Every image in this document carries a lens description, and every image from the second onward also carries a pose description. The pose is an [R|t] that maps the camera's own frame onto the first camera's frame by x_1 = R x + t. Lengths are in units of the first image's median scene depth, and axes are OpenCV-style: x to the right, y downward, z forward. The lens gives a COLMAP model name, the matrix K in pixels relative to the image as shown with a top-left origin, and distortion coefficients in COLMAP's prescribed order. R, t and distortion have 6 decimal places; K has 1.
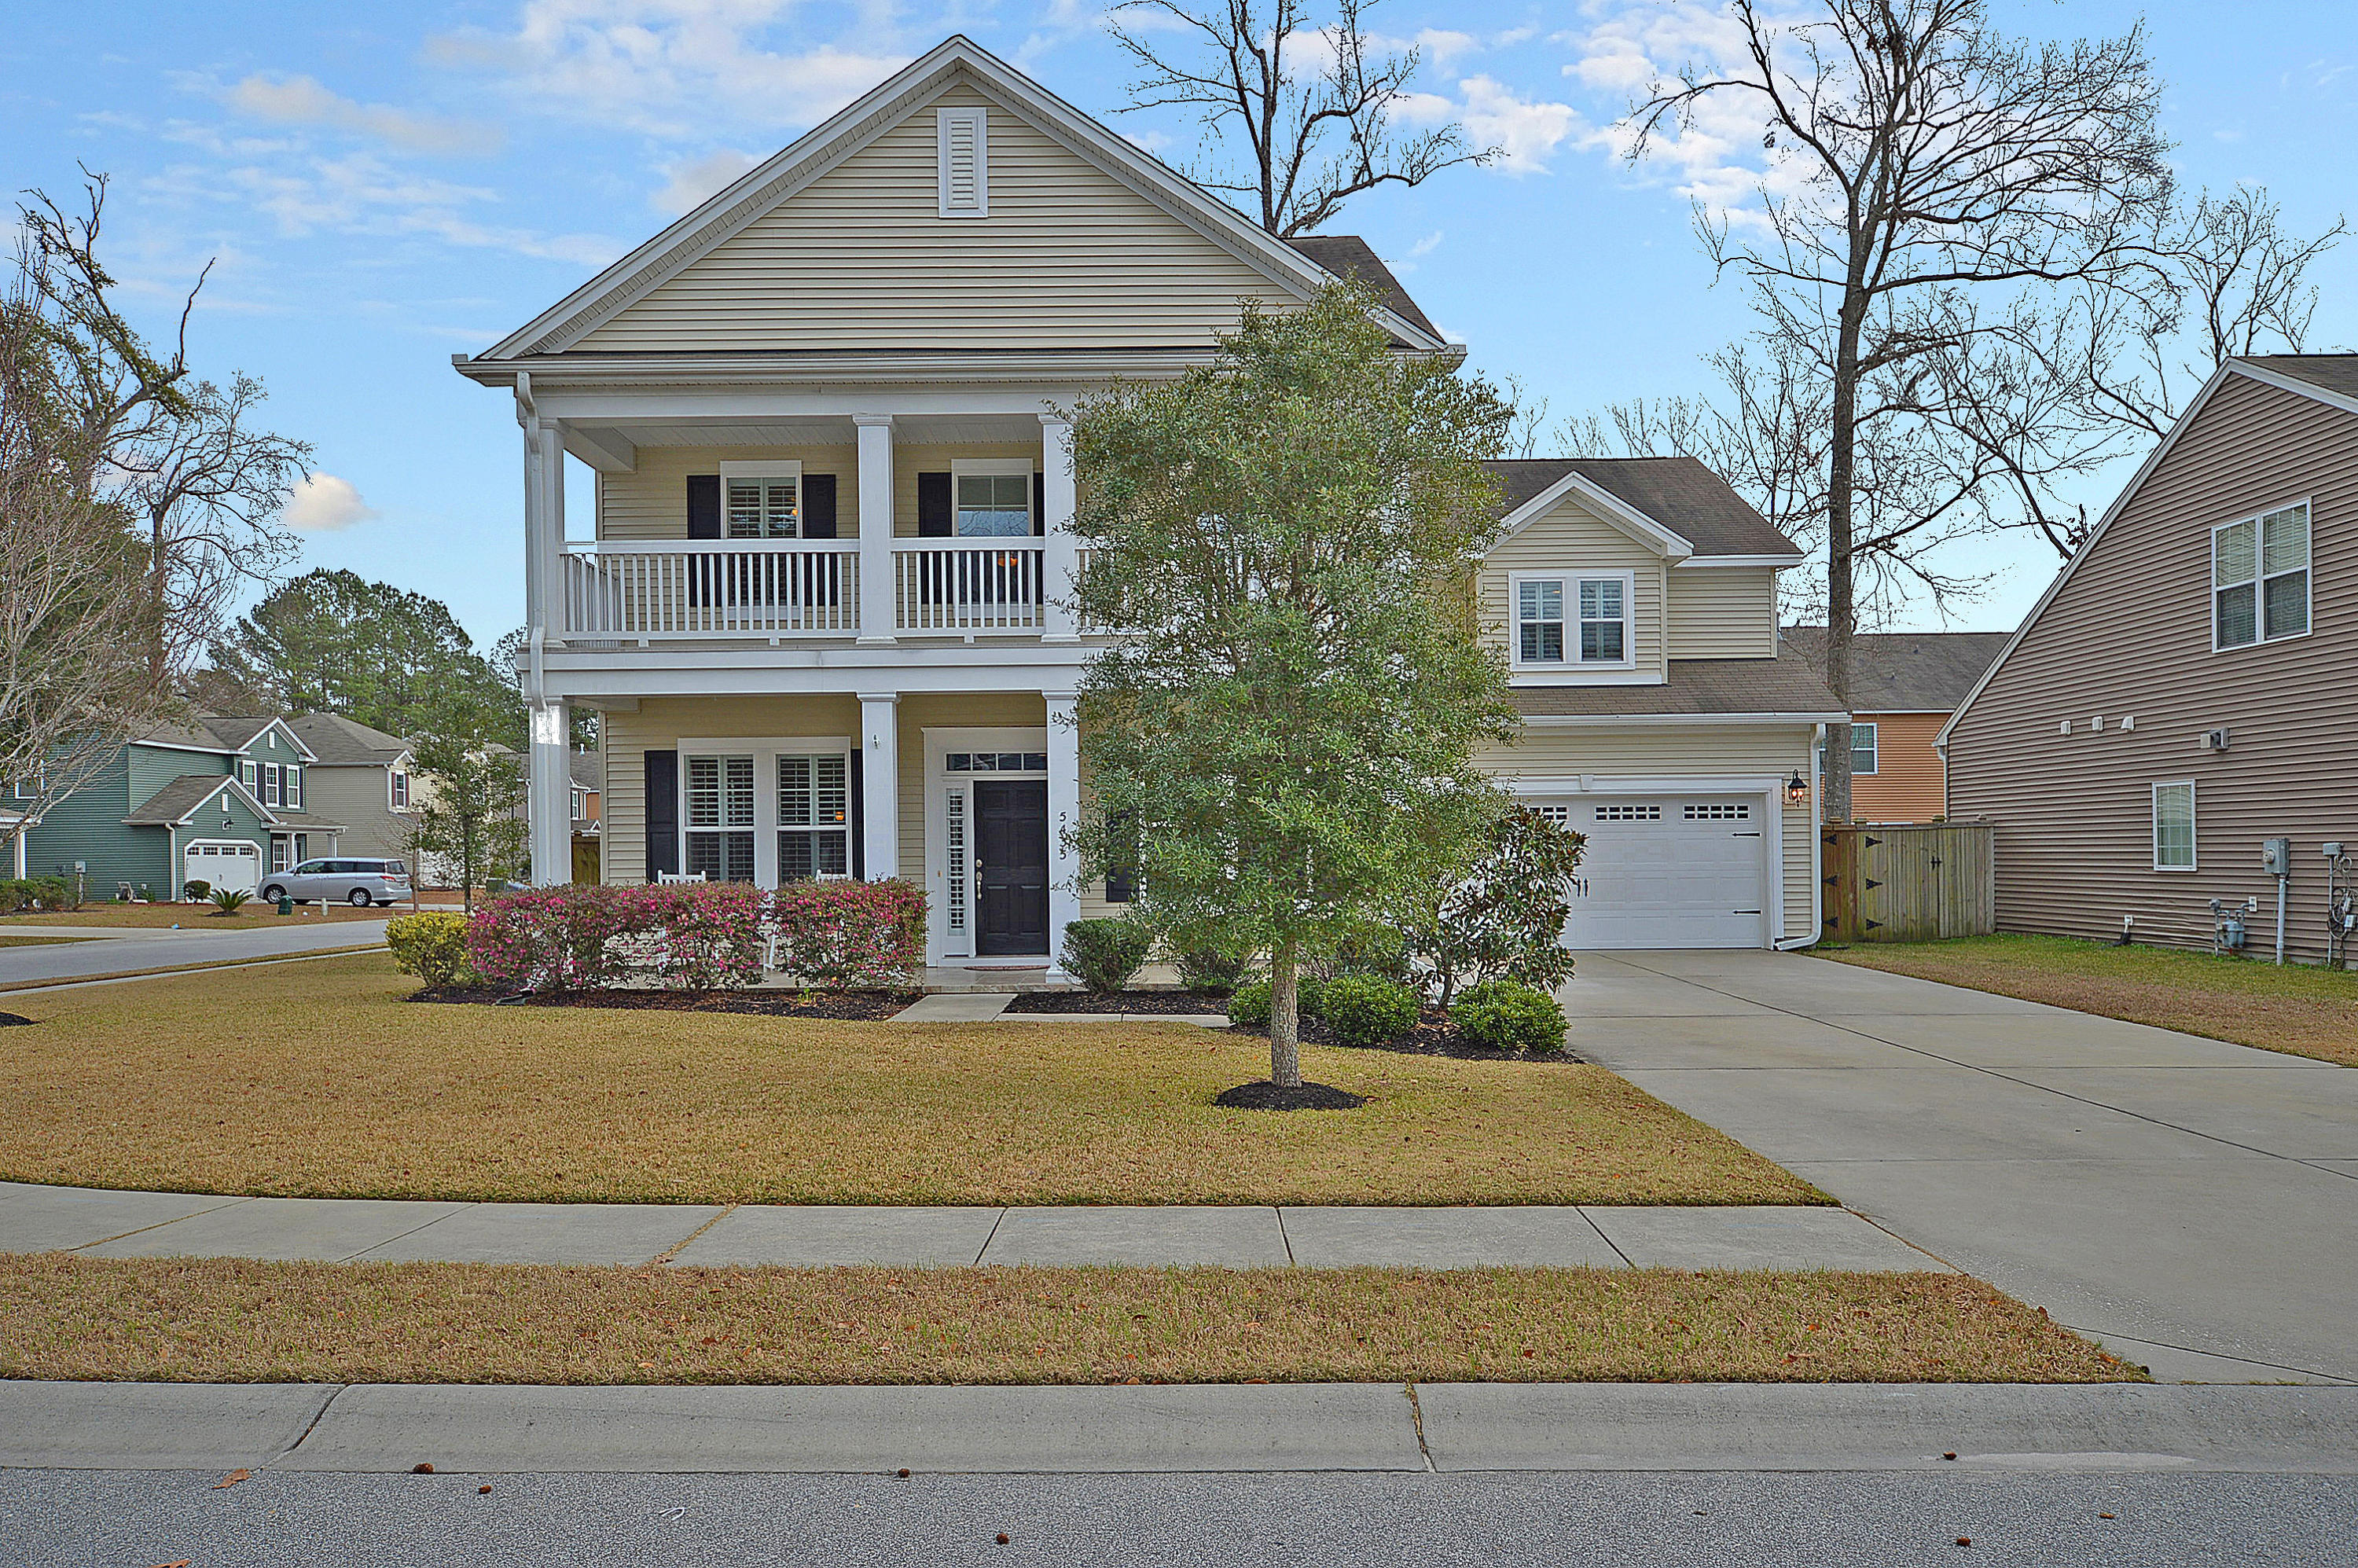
lens RADIAL K [[1787.9, 0, 1185.1], [0, 1787.9, 836.6], [0, 0, 1]] dist [-0.004086, -0.001277]
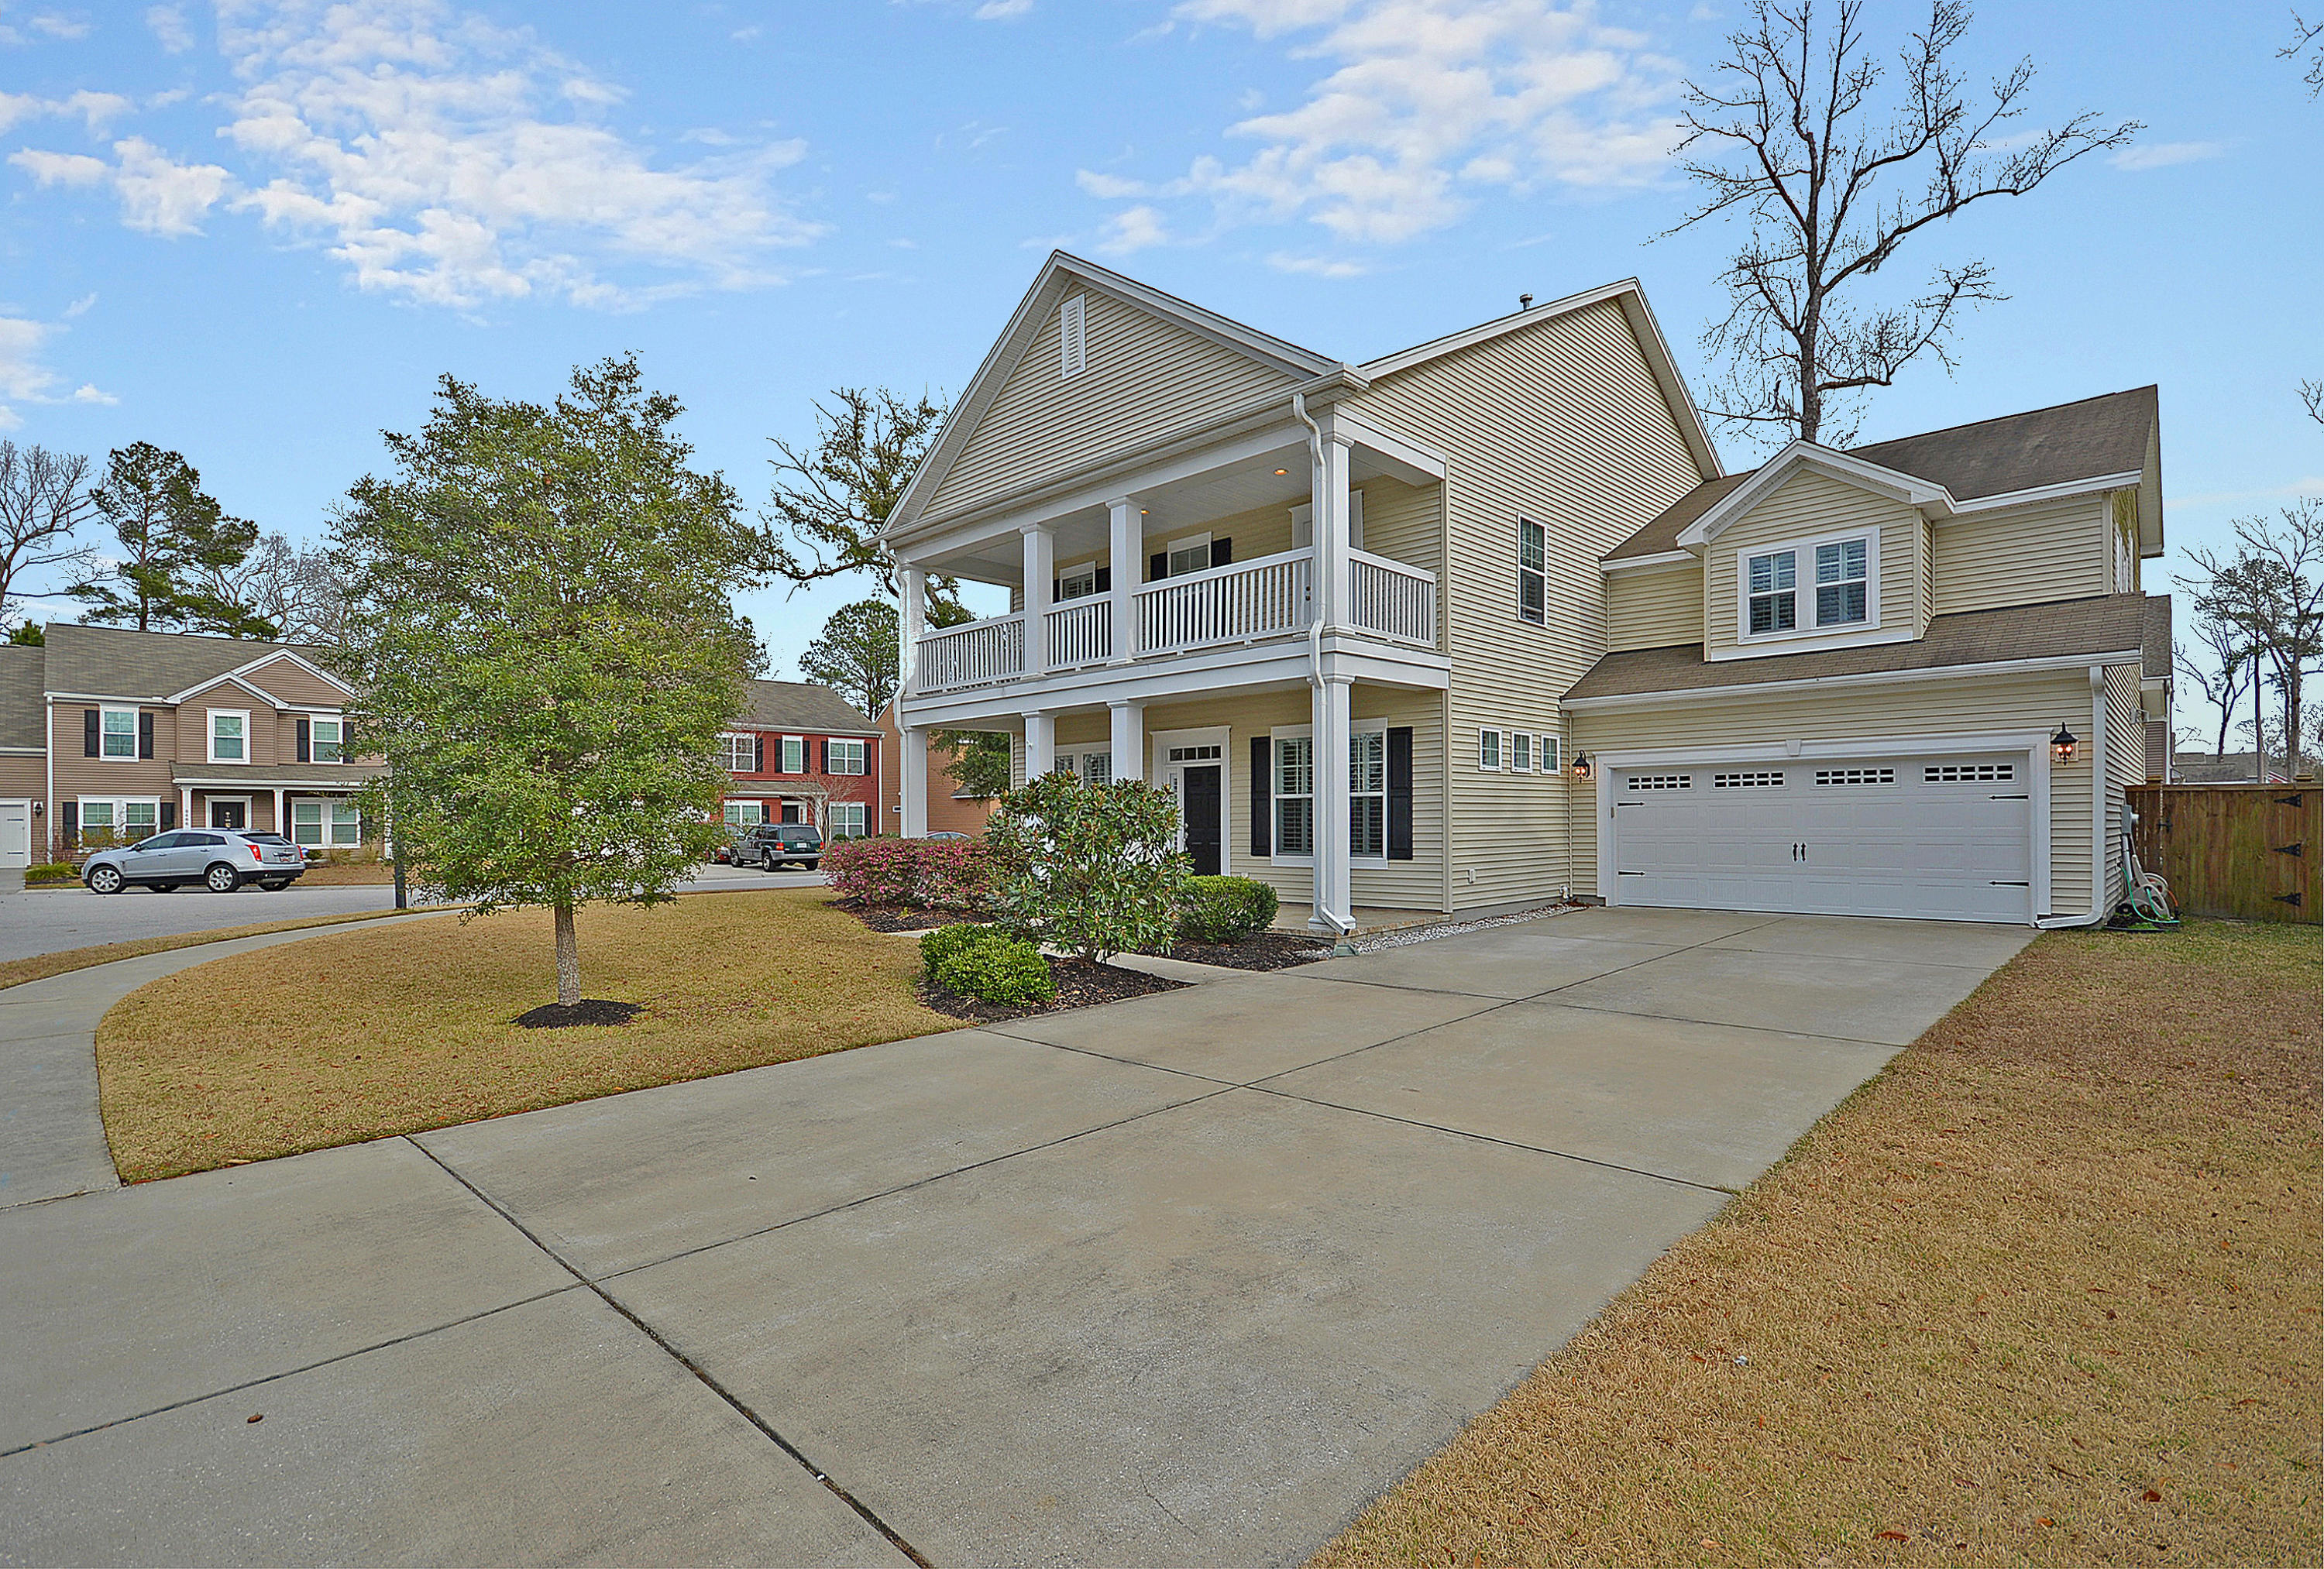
lens RADIAL K [[1075.8, 0, 1099.0], [0, 1075.8, 807.7], [0, 0, 1]] dist [-0.053330, 0.028554]
pose [[0.711191, -0.003075, -0.702993, 0.428284], [0.013299, 0.999870, 0.009080, -0.008321], [0.702873, -0.015806, 0.711139, 0.356092]]
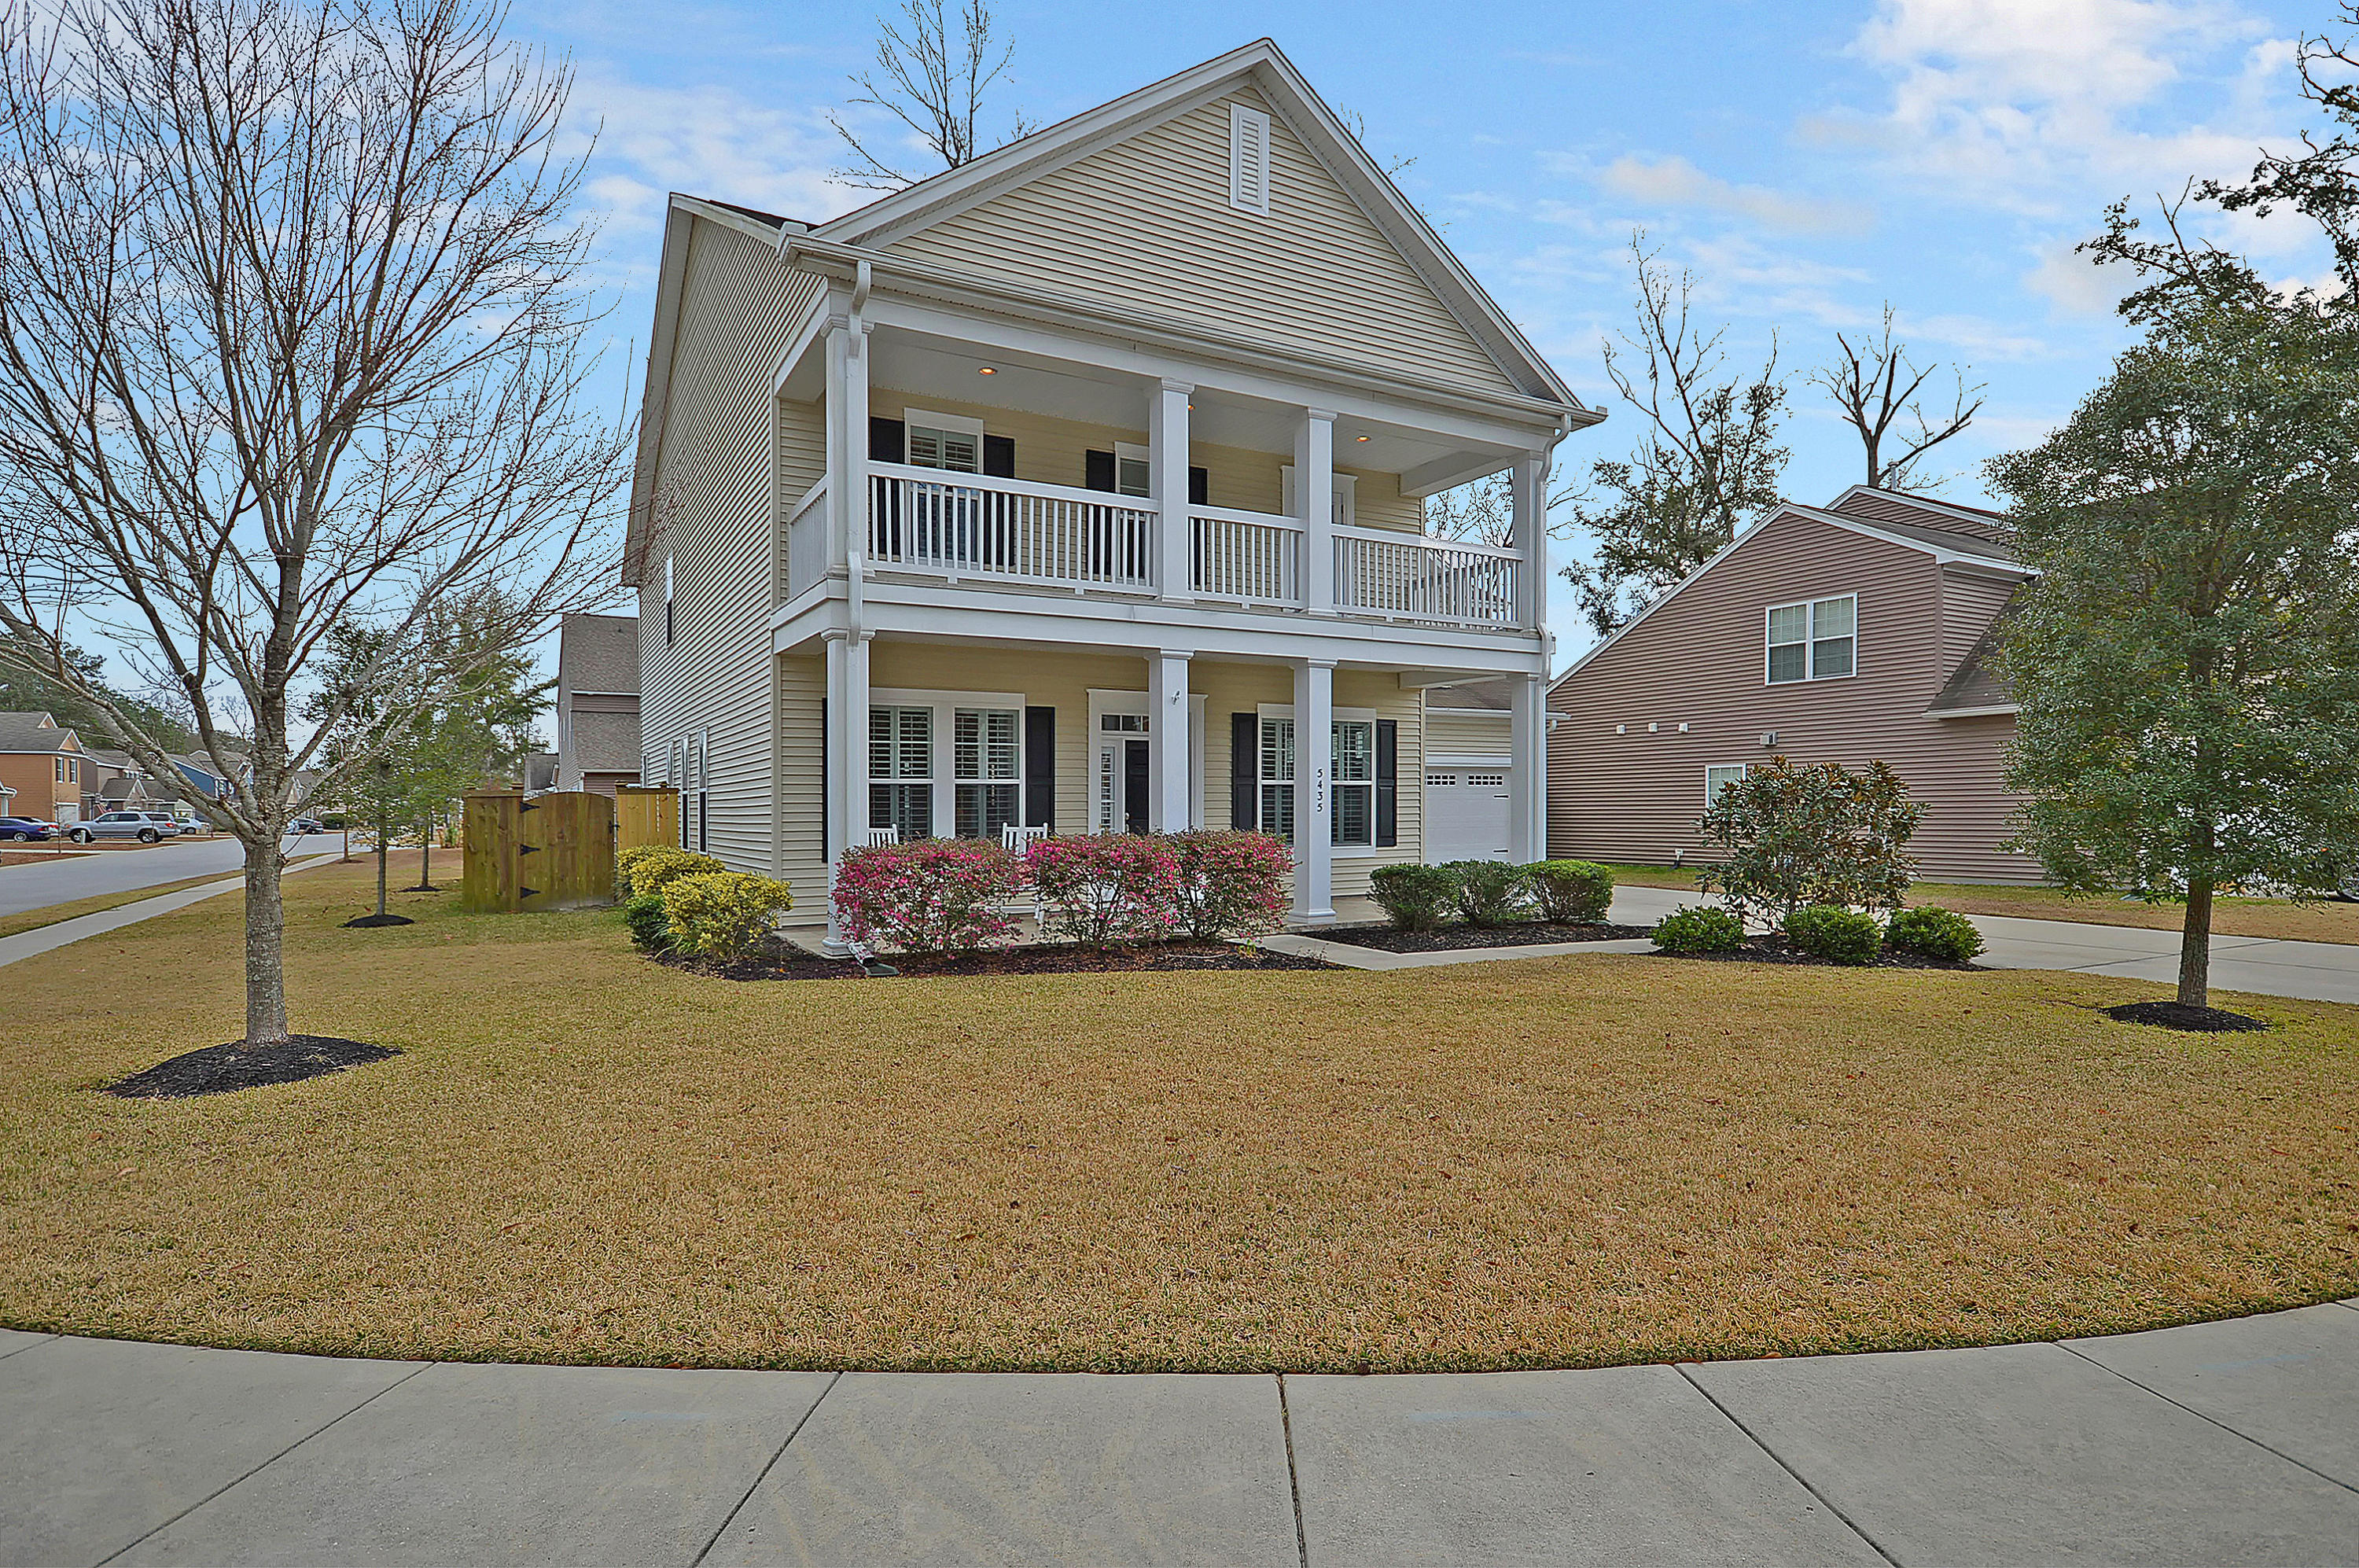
lens RADIAL K [[1198.5, 0, 1181.9], [0, 1198.5, 795.2], [0, 0, 1]] dist [-0.002957, -0.000074]
pose [[0.872433, 0.009518, 0.488642, -0.446549], [-0.009174, 0.999953, -0.003097, 0.004209], [-0.488648, -0.001781, 0.872479, 0.347515]]
